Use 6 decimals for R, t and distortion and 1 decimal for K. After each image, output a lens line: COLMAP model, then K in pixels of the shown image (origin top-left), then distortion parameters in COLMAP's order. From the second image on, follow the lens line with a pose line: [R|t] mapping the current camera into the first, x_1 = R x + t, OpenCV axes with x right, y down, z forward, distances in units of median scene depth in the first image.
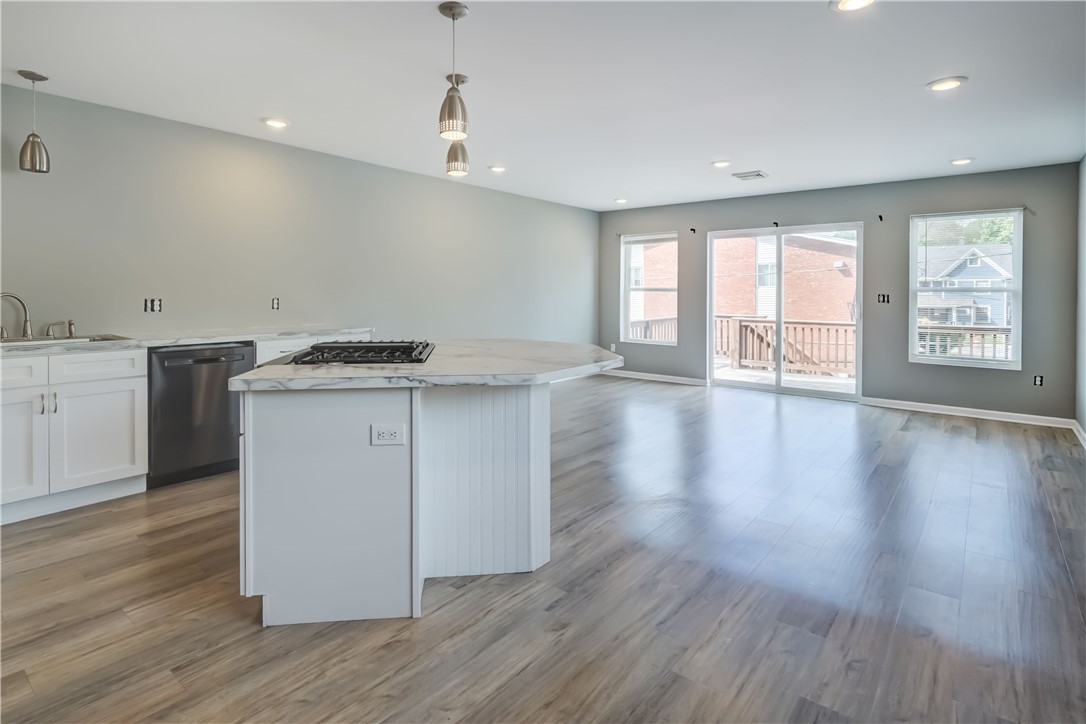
lens RADIAL K [[543.5, 0, 563.2], [0, 543.5, 296.8], [0, 0, 1]] dist [-0.002866, 0.001814]
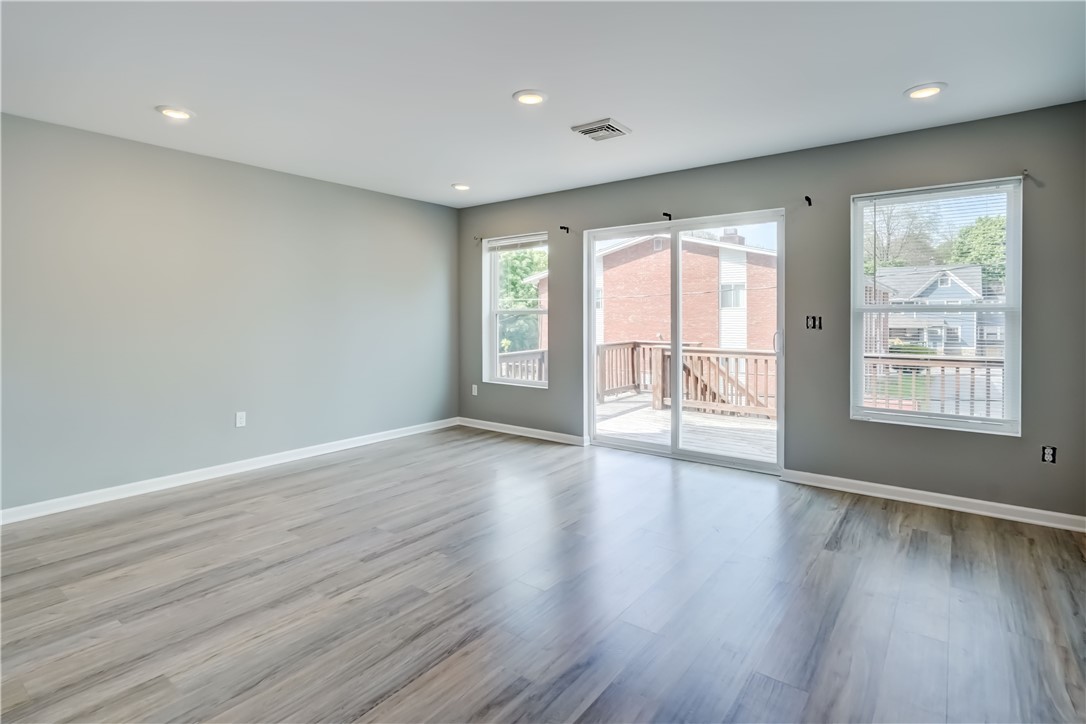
lens RADIAL K [[543.5, 0, 563.2], [0, 543.5, 322.3], [0, 0, 1]] dist [-0.002866, 0.001814]
pose [[0.999343, -0.007870, 0.035375, 0.213173], [0.007716, 0.999960, 0.004491, -0.002072], [-0.035409, -0.004215, 0.999364, 0.284012]]
